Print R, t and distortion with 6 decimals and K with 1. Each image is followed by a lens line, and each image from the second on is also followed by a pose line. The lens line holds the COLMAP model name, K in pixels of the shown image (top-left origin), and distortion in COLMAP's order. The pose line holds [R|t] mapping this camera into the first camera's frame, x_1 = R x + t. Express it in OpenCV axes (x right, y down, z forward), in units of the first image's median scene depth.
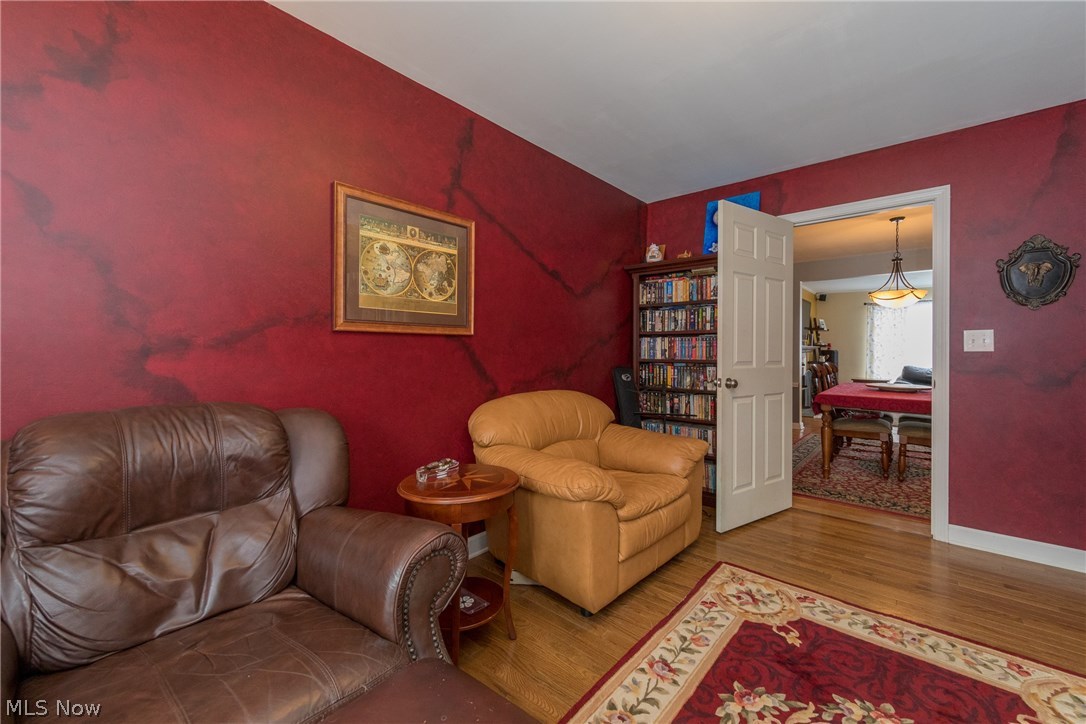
lens RADIAL K [[421.7, 0, 551.0], [0, 421.7, 354.9], [0, 0, 1]] dist [0.000010, 0.000125]
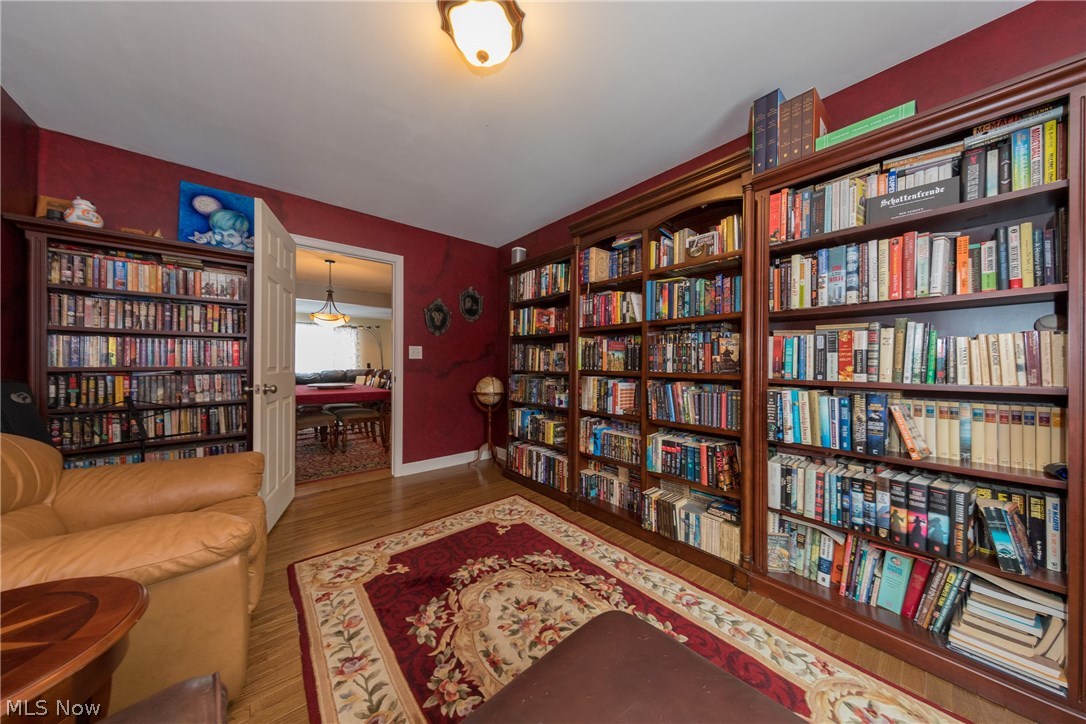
lens RADIAL K [[345.8, 0, 546.7], [0, 345.8, 363.7], [0, 0, 1]] dist [0.006346, -0.000064]
pose [[0.154910, -0.005674, 0.987912, -0.287029], [0.006207, 0.999969, 0.004770, 0.008216], [-0.987909, 0.005393, 0.154940, 0.235002]]
